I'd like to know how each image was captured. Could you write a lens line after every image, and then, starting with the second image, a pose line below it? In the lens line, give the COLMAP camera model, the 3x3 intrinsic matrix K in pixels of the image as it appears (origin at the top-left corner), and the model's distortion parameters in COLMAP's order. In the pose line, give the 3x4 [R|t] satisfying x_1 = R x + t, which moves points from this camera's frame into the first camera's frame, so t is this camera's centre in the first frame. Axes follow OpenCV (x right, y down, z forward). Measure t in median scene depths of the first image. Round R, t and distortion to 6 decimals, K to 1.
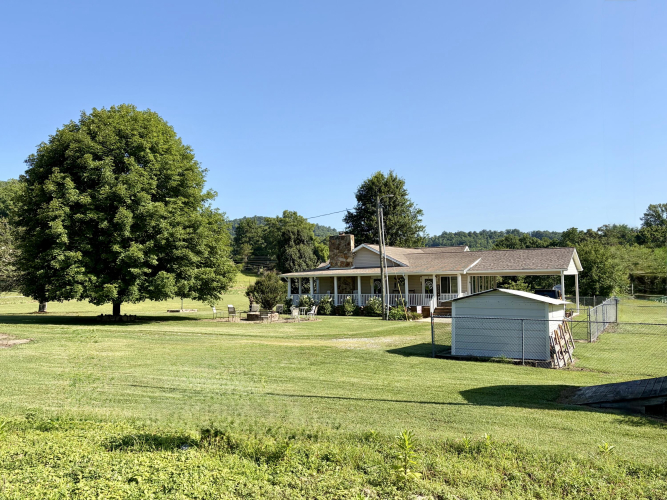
lens RADIAL K [[604.7, 0, 330.5], [0, 604.7, 249.9], [0, 0, 1]] dist [0.050900, -0.013155]
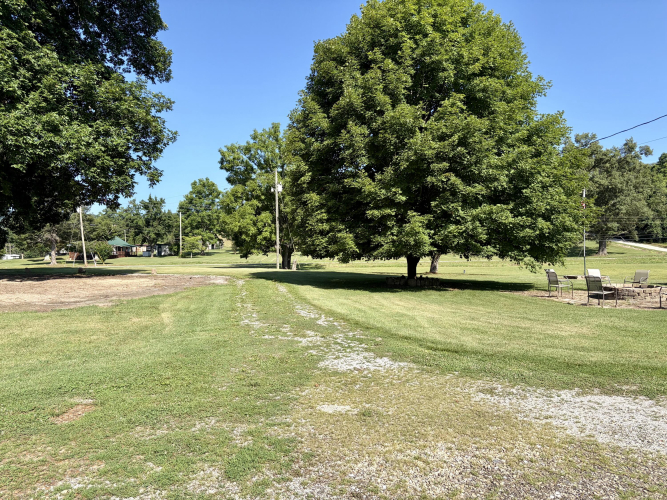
lens RADIAL K [[499.2, 0, 333.5], [0, 499.2, 250.0], [0, 0, 1]] dist [0.068320, -0.078827]
pose [[0.596267, -0.007335, -0.802753, 0.078117], [0.047533, 0.998526, 0.026183, 0.045254], [0.801378, -0.053769, 0.595737, 0.483129]]
